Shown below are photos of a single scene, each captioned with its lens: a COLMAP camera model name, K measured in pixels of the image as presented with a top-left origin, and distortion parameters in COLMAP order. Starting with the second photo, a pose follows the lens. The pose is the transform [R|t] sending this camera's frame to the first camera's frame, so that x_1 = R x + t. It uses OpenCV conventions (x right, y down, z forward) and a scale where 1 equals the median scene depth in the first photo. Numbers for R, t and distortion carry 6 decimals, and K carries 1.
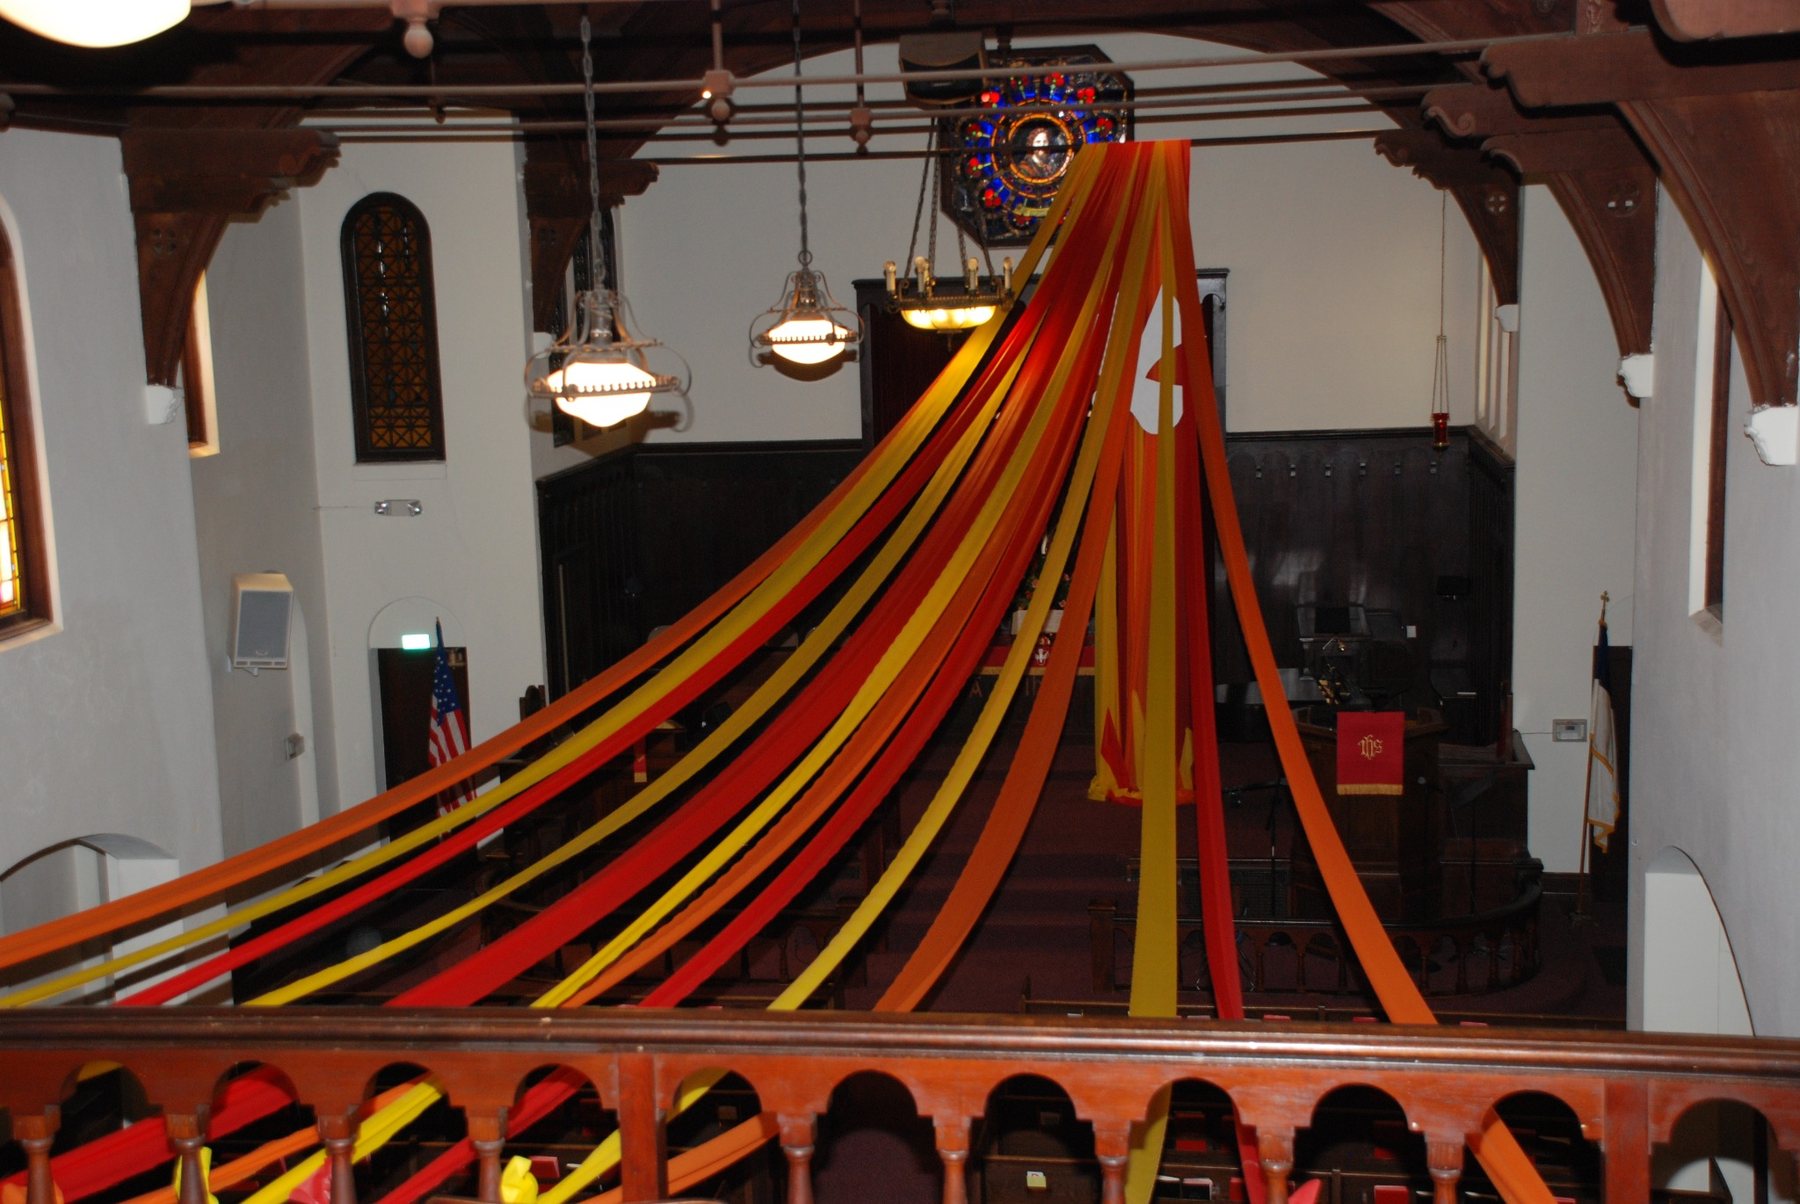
lens RADIAL K [[2422.3, 0, 900.0], [0, 2422.3, 602.0], [0, 0, 1]] dist [0.178919, -0.013840]
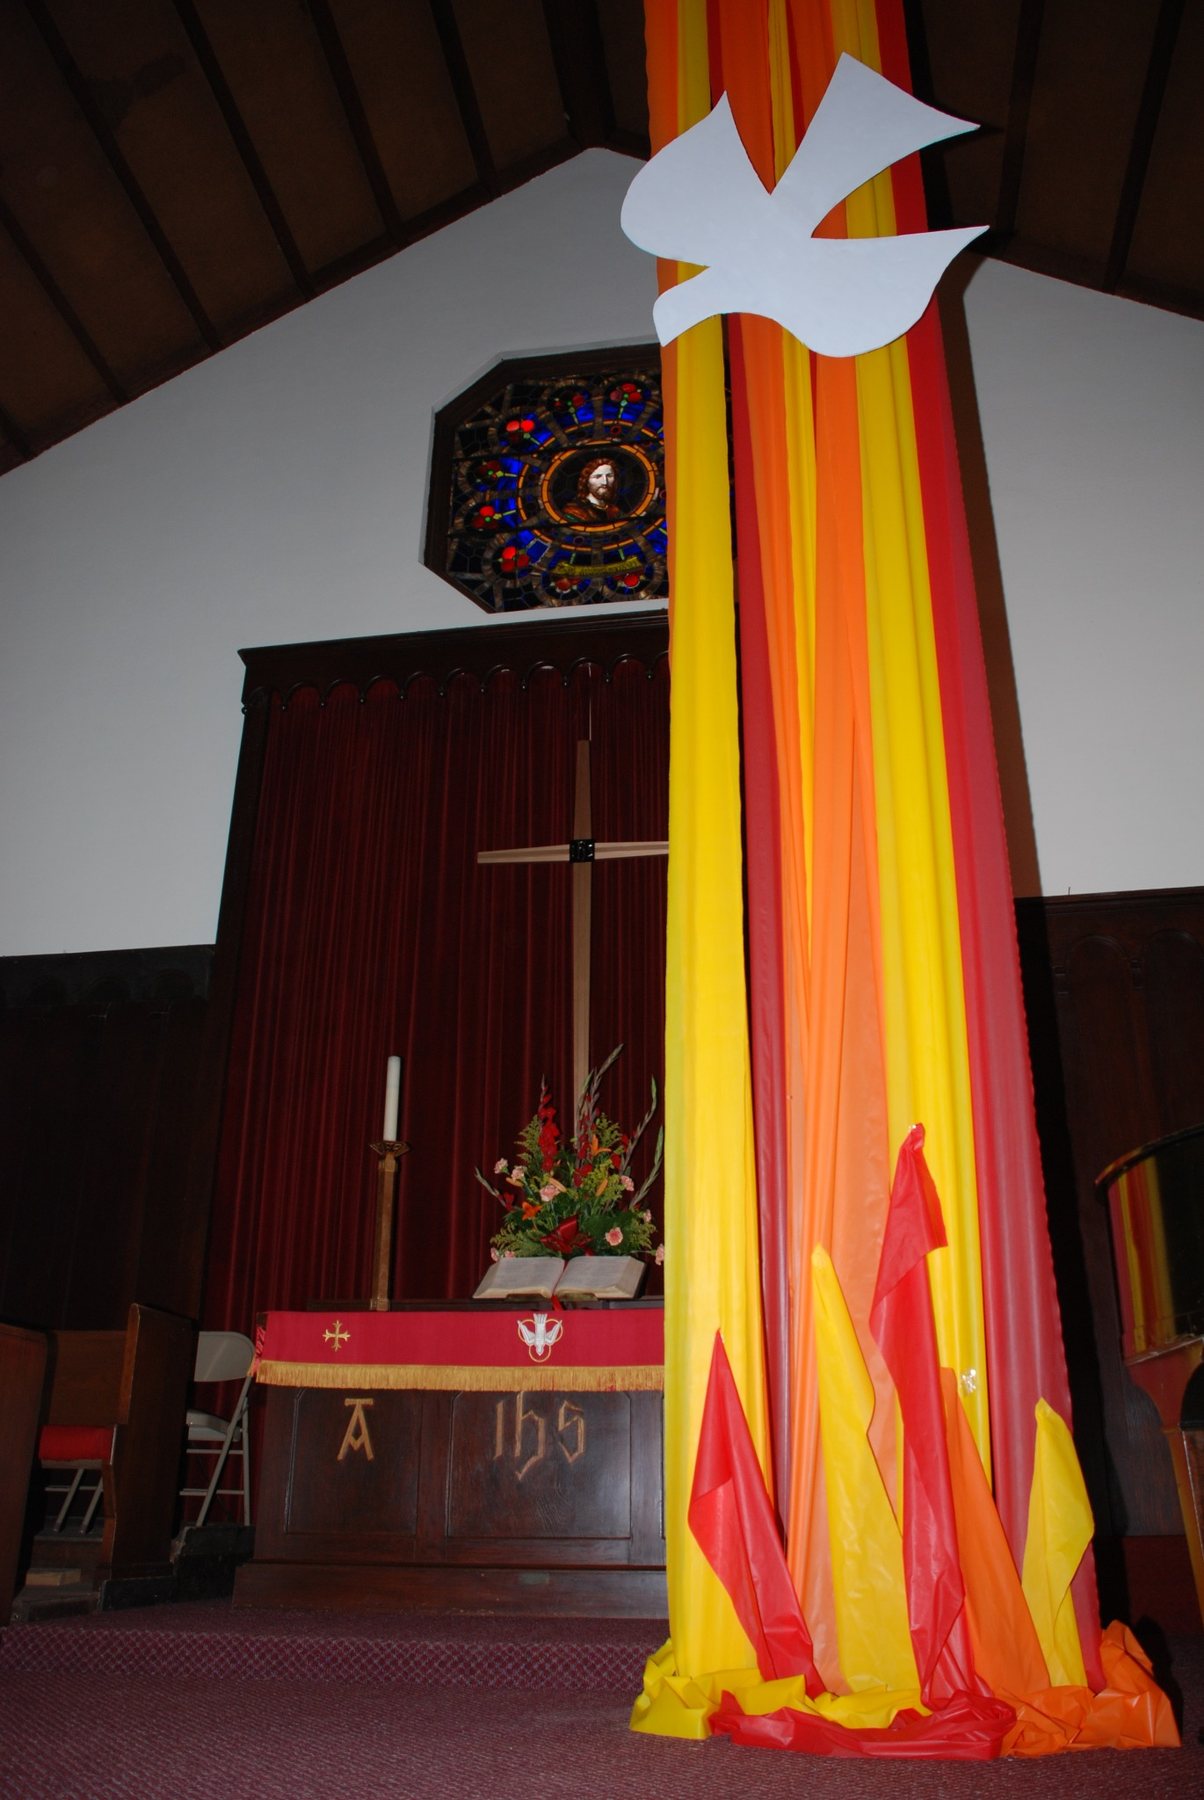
lens RADIAL K [[1426.6, 0, 602.0], [0, 1426.6, 900.0], [0, 0, 1]] dist [-0.147596, 0.120948]
pose [[0.999366, 0.024214, -0.026119, 0.076396], [-0.034333, 0.850015, -0.525639, 0.082361], [0.009474, 0.526202, 0.850307, 0.849447]]
